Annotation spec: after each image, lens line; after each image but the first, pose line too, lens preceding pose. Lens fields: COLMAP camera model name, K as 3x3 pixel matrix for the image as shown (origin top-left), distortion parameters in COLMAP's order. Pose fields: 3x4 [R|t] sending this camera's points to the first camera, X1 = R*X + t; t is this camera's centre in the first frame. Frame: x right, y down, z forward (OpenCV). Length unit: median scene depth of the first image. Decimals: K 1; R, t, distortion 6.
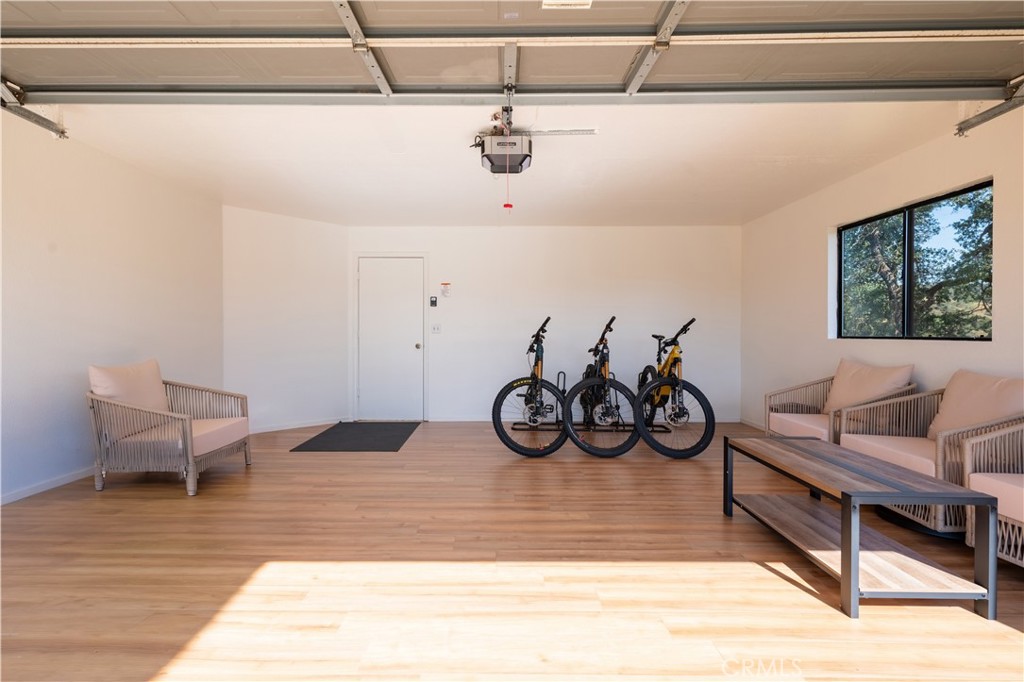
lens RADIAL K [[501.2, 0, 510.4], [0, 501.2, 331.0], [0, 0, 1]] dist [0.005365, -0.000357]
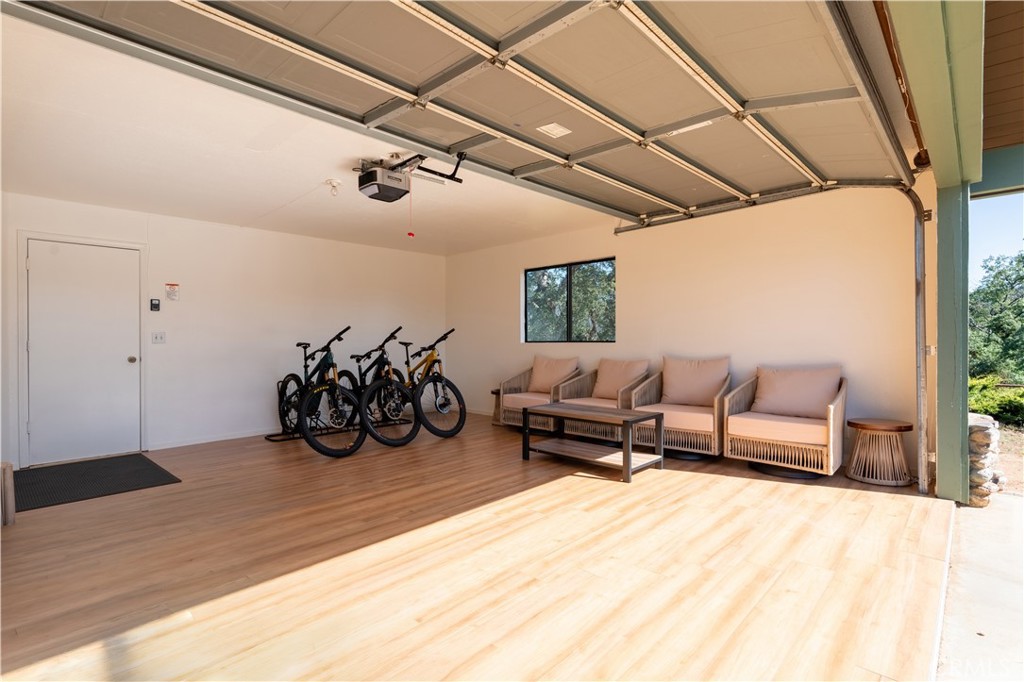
lens RADIAL K [[501.2, 0, 514.5], [0, 501.2, 343.6], [0, 0, 1]] dist [0.005365, -0.000357]
pose [[0.669477, -0.013202, 0.742715, -0.681965], [0.006383, 0.999907, 0.012020, -0.002119], [-0.742805, -0.003307, 0.669499, 0.012115]]
